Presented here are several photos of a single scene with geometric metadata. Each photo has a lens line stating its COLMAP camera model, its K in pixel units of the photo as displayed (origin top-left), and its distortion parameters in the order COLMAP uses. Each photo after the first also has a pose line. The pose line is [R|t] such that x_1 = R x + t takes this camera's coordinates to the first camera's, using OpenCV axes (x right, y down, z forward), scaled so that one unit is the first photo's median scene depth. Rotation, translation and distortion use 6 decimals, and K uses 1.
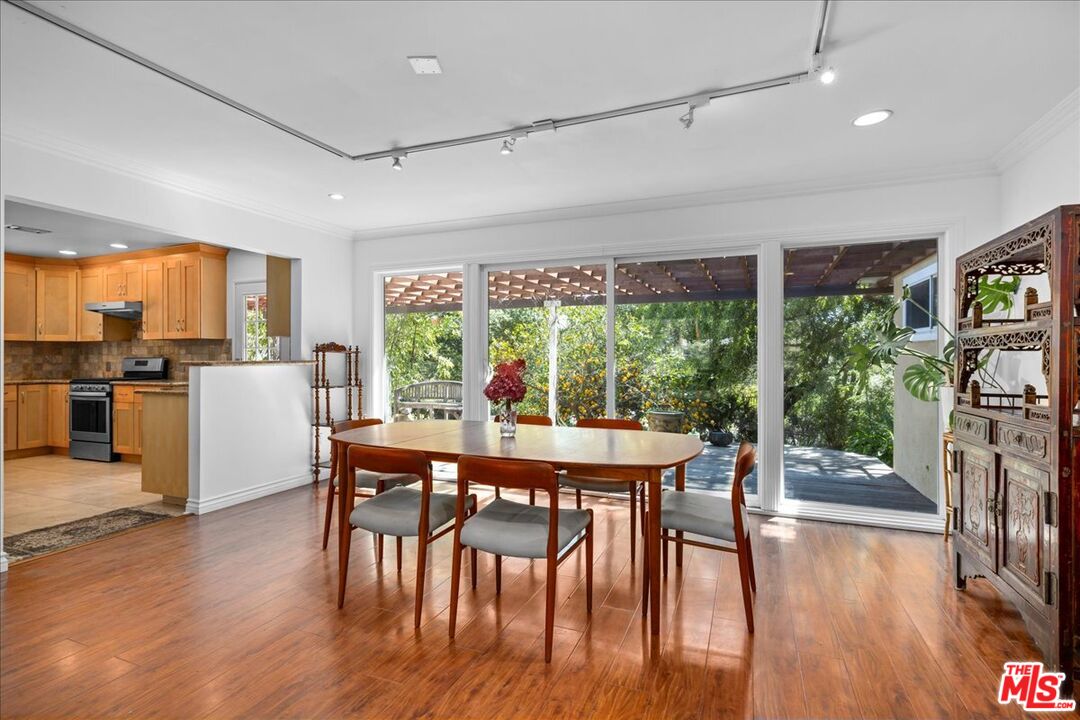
lens RADIAL K [[525.9, 0, 538.2], [0, 525.9, 355.5], [0, 0, 1]] dist [0.001674, 0.000569]
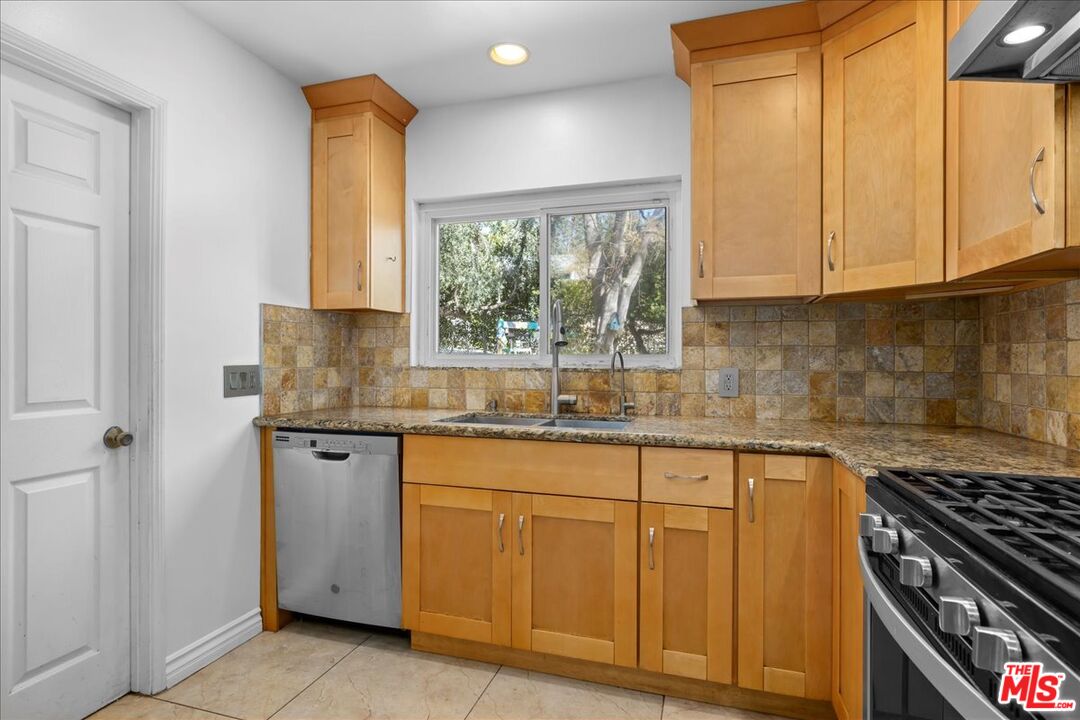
lens RADIAL K [[550.8, 0, 536.4], [0, 550.8, 355.6], [0, 0, 1]] dist [-0.001810, -0.000005]
pose [[0.087263, -0.000730, -0.996185, -1.002049], [0.002202, 0.999997, -0.000540, 0.007156], [0.996183, -0.002147, 0.087264, 1.231762]]
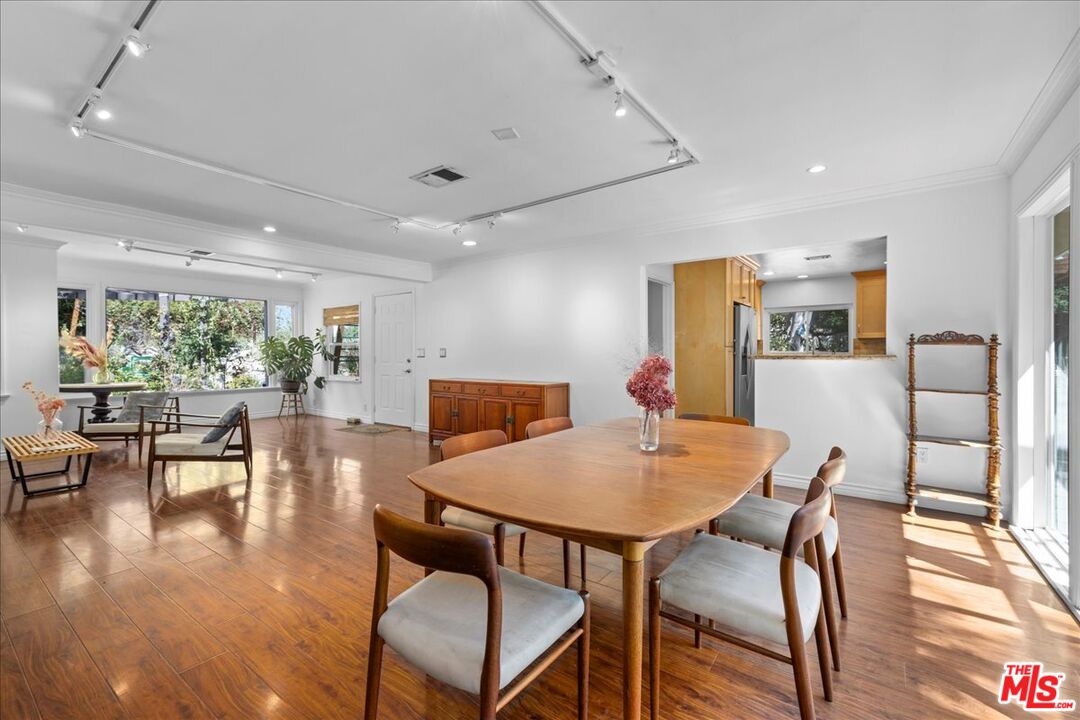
lens RADIAL K [[455.7, 0, 532.7], [0, 455.7, 356.5], [0, 0, 1]] dist [0.002015, 0.000540]
pose [[-0.261513, 0.010161, -0.965146, 0.466412], [0.006272, 0.999941, 0.008828, 0.002127], [0.965179, -0.003744, -0.261562, 0.698047]]
